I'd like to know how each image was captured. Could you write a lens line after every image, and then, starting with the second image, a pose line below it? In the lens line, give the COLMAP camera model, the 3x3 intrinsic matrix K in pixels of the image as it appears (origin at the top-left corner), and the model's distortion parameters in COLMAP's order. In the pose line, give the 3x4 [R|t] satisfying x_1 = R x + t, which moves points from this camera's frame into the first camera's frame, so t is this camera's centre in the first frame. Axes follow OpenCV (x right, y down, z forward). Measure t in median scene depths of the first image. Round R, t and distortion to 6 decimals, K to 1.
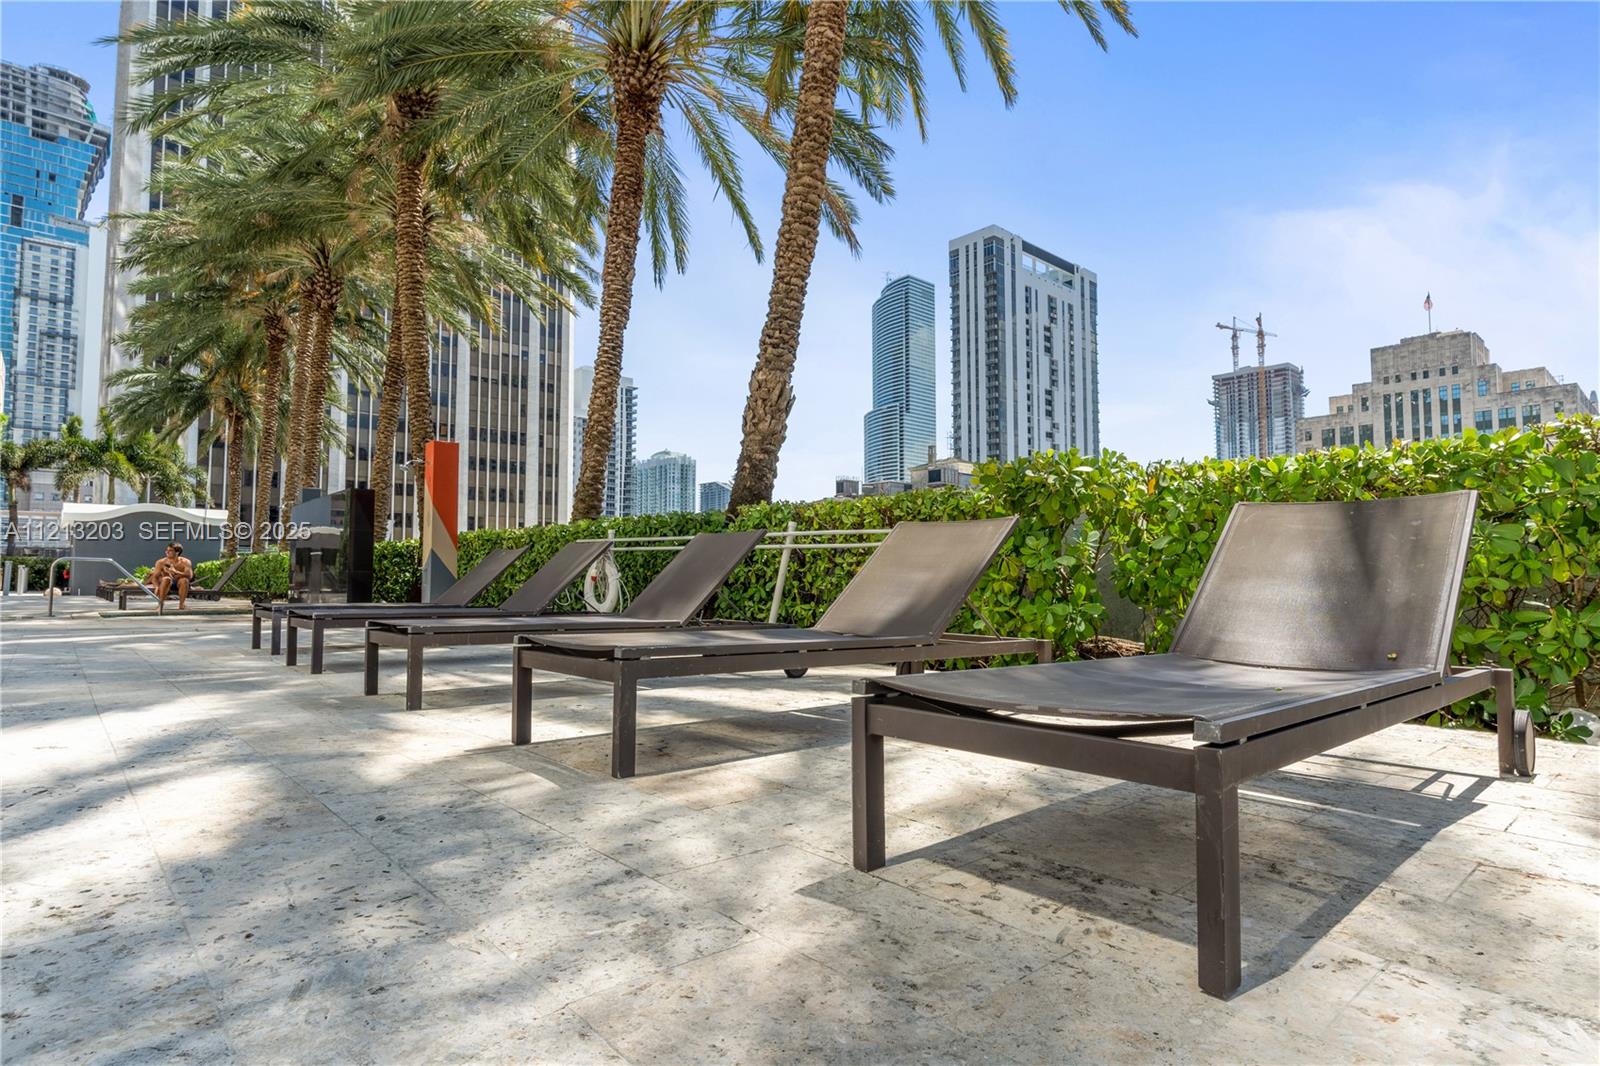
lens RADIAL K [[823.2, 0, 798.8], [0, 823.2, 533.8], [0, 0, 1]] dist [0.001140, -0.000407]
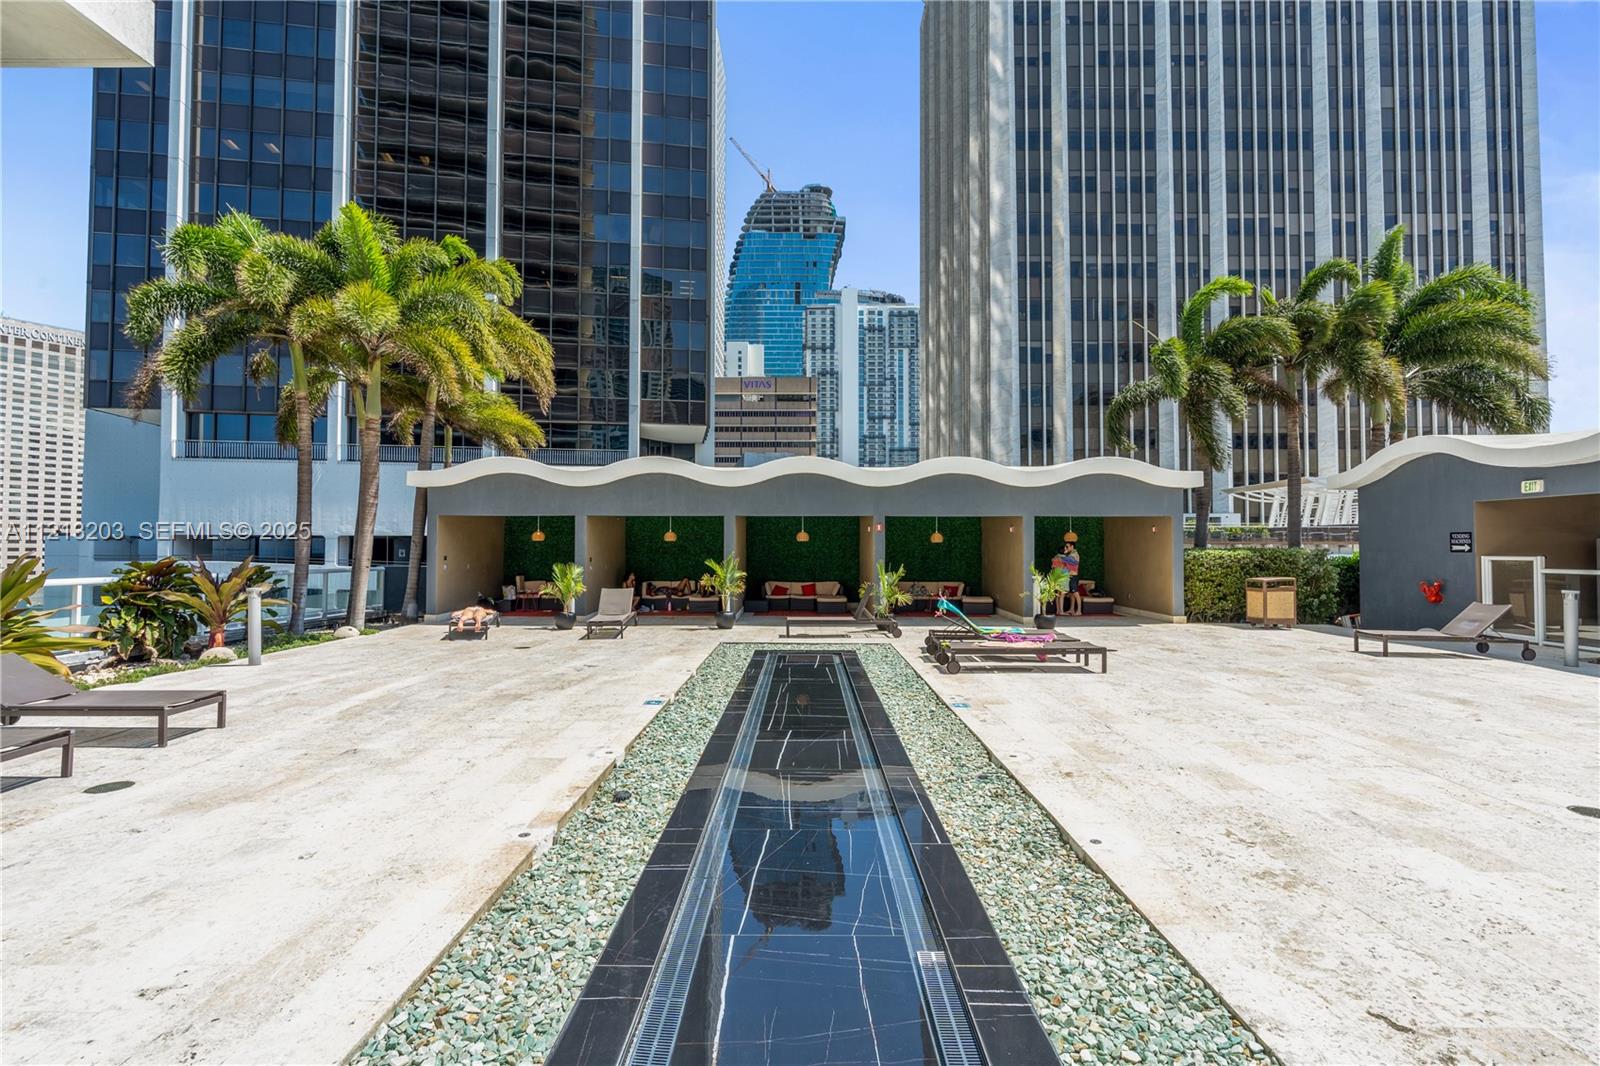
lens RADIAL K [[741.2, 0, 803.1], [0, 741.2, 532.6], [0, 0, 1]] dist [-0.002486, -0.000293]
pose [[0.737810, -0.011564, -0.674910, -0.103139], [0.030741, 0.999391, 0.016483, 0.001319], [0.674309, -0.032909, 0.737716, 0.058589]]
